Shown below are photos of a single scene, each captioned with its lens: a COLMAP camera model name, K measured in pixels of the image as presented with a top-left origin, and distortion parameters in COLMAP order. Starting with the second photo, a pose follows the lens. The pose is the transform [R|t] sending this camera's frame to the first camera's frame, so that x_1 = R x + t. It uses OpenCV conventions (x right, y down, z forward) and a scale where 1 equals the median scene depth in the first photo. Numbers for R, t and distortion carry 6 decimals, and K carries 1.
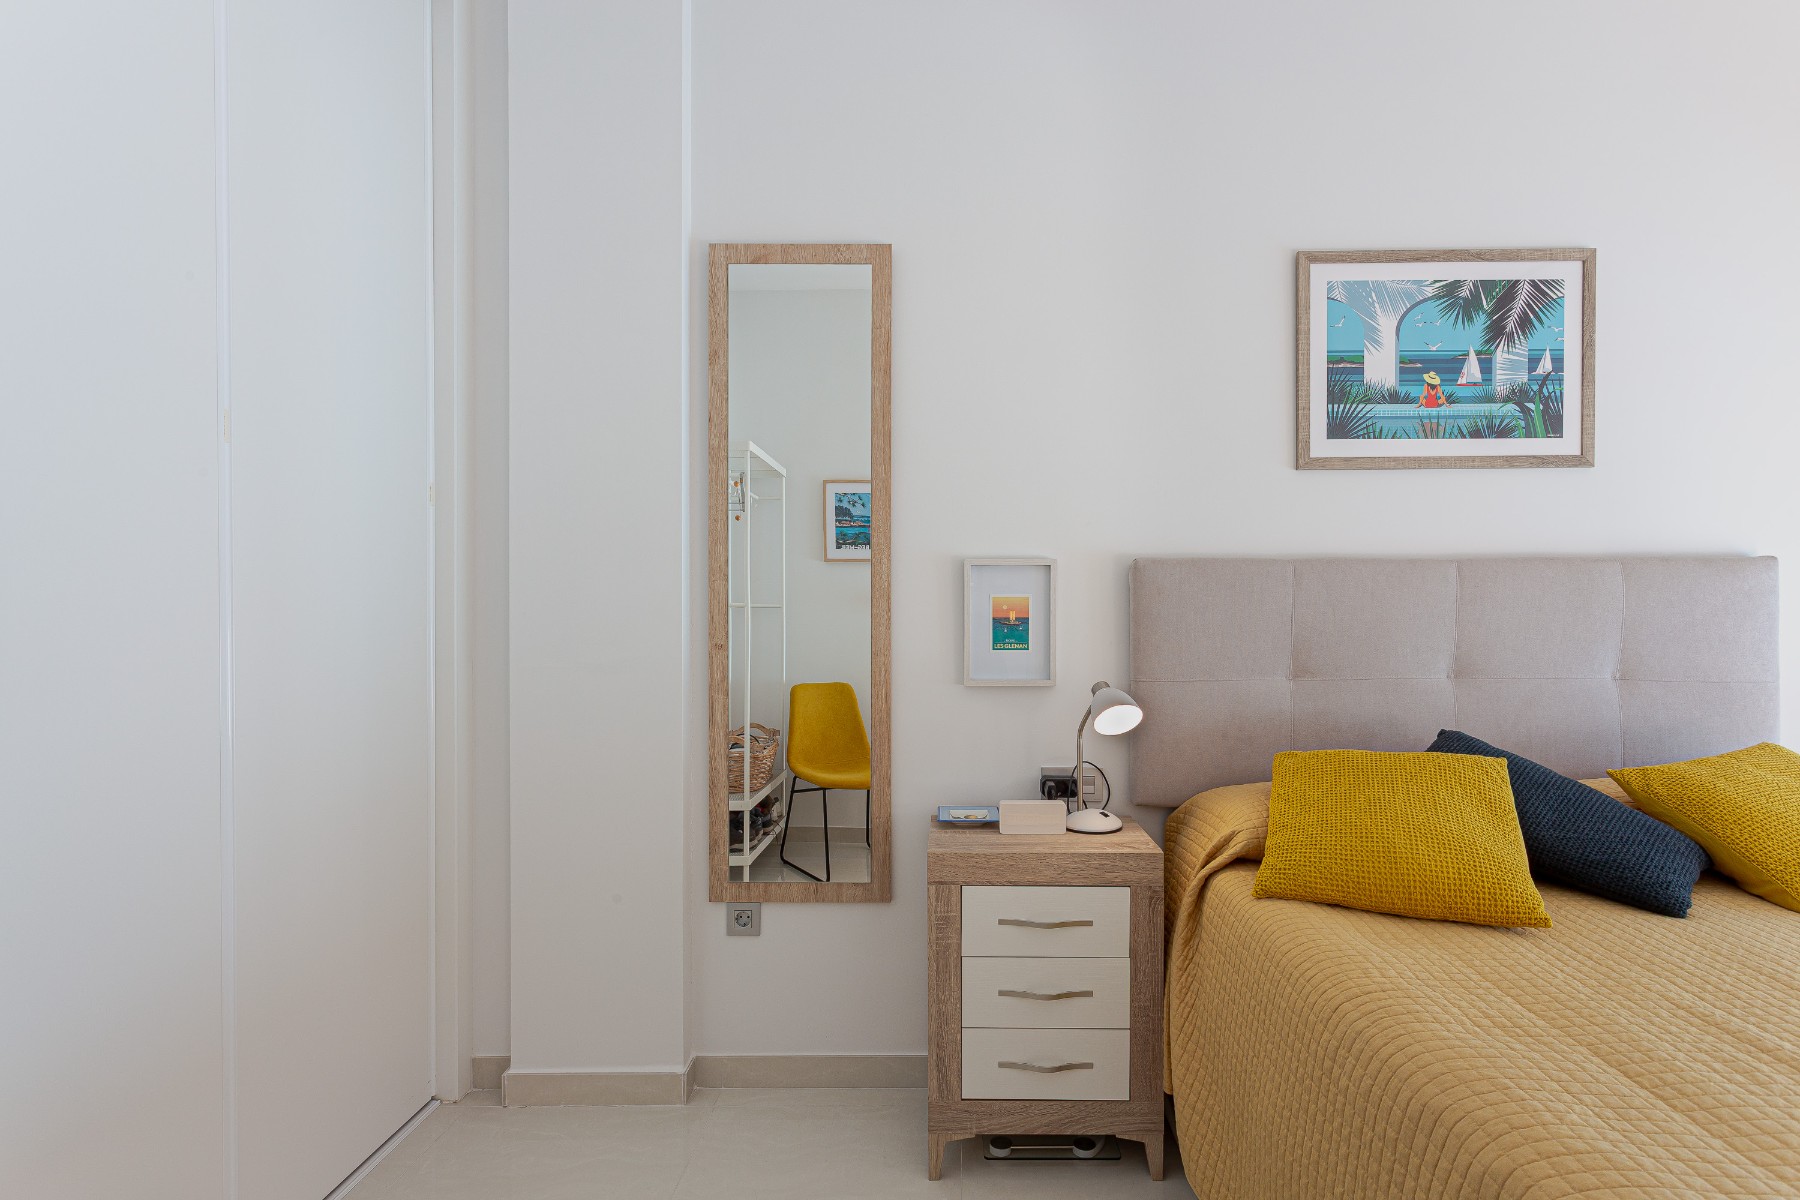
lens RADIAL K [[885.3, 0, 937.1], [0, 885.3, 619.9], [0, 0, 1]] dist [0.002898, 0.000211]
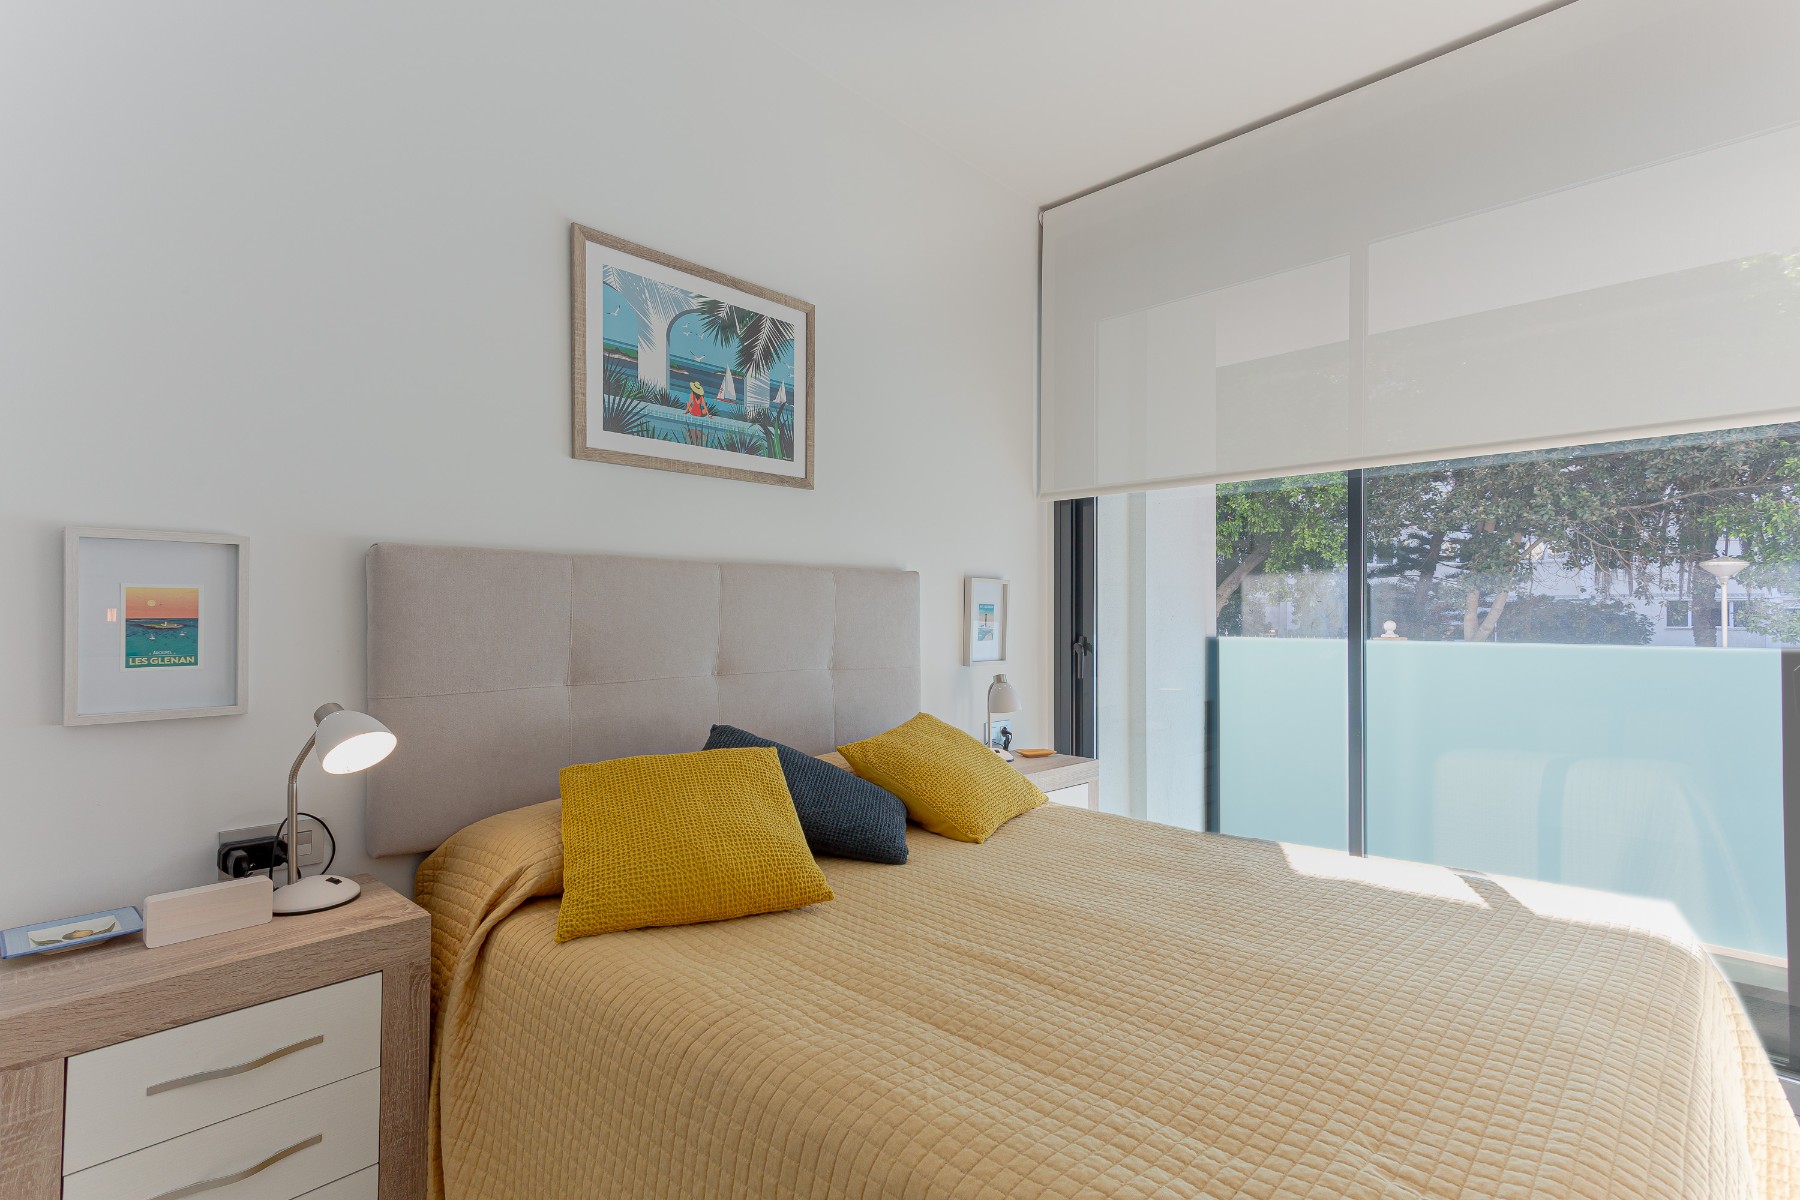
lens RADIAL K [[872.2, 0, 899.3], [0, 872.2, 609.5], [0, 0, 1]] dist [0.029127, 0.001073]
pose [[0.680217, 0.005783, 0.732988, -0.033183], [0.002051, 0.999950, -0.009793, -0.001375], [-0.733008, 0.008164, 0.680171, 0.127184]]
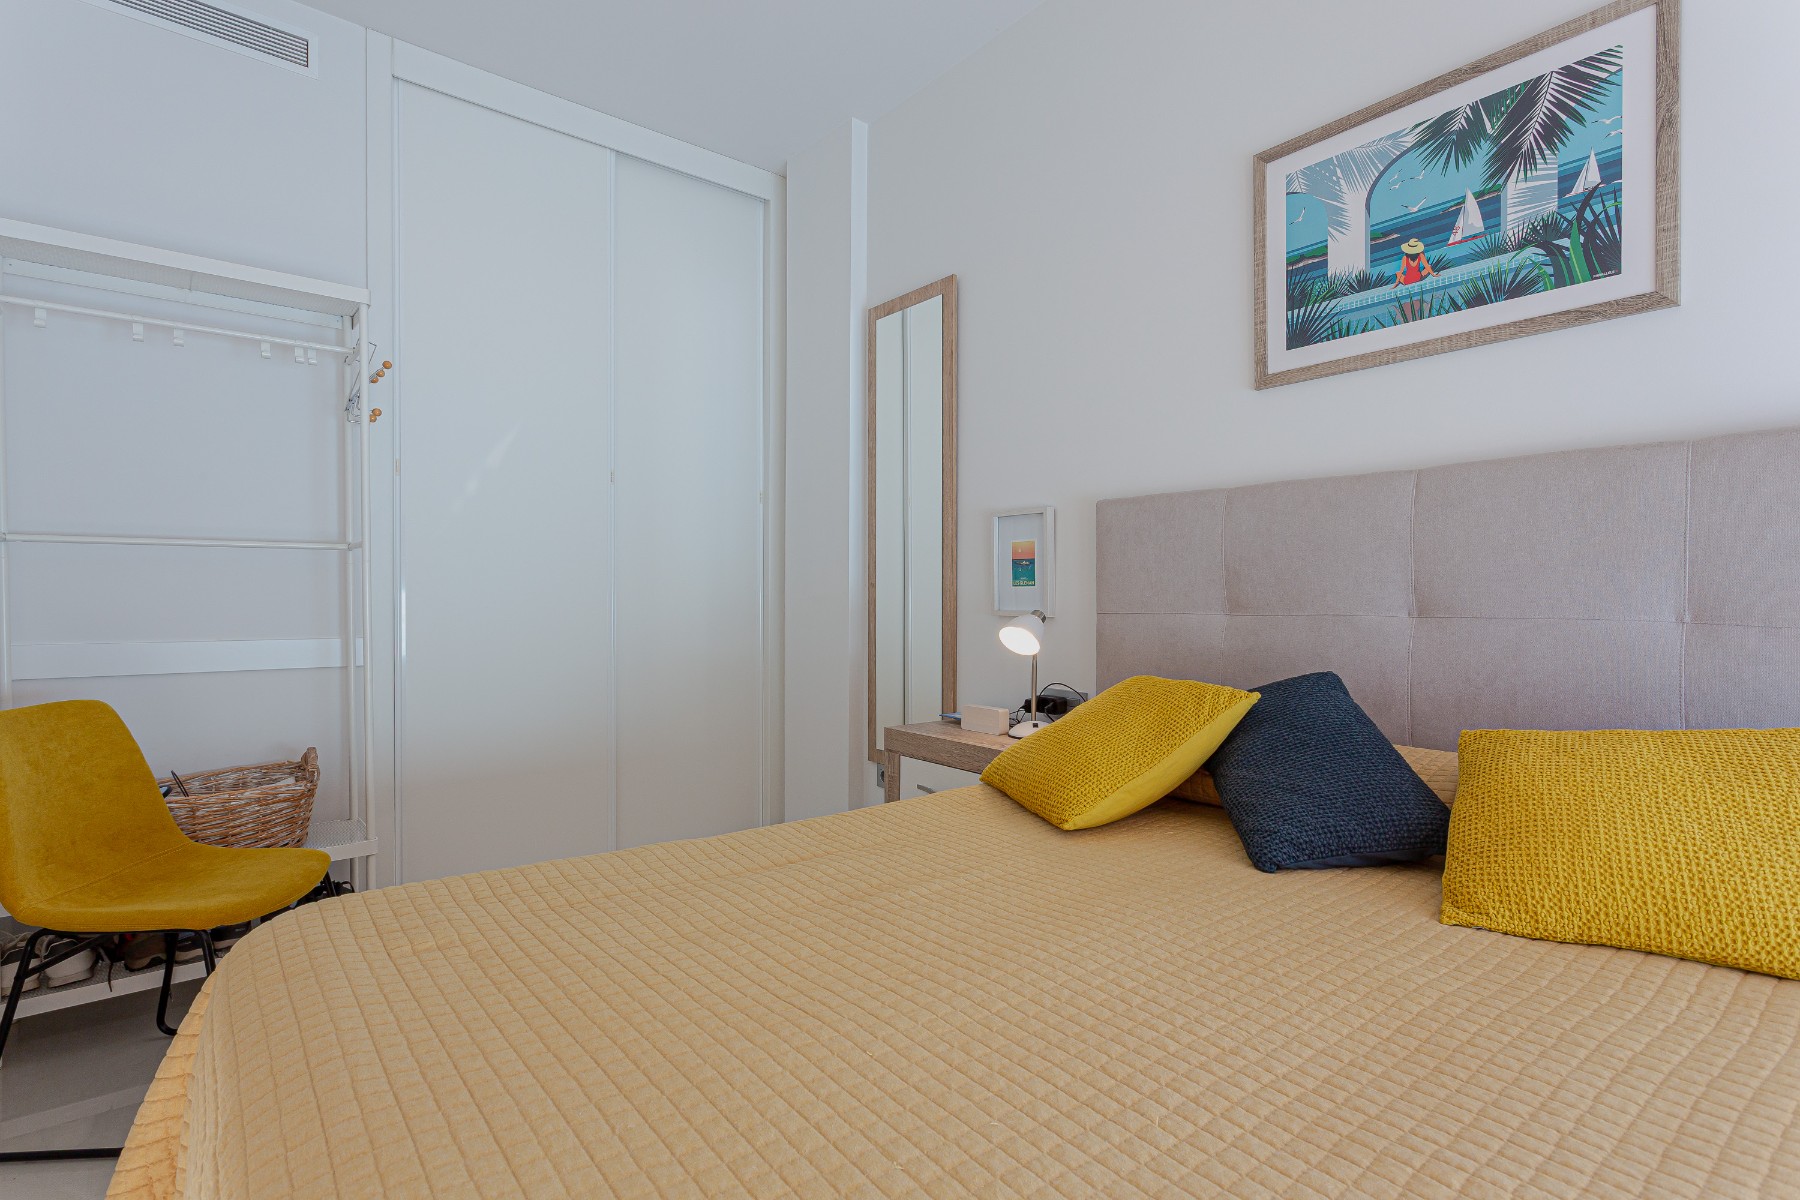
lens RADIAL K [[858.9, 0, 900.0], [0, 858.9, 600.0], [0, 0, 1]] dist [0.005050, 0.000579]
pose [[0.639178, 0.004165, -0.769048, 0.866816], [0.000077, 0.999985, 0.005480, 0.046290], [0.769059, -0.003561, 0.639168, 0.134049]]
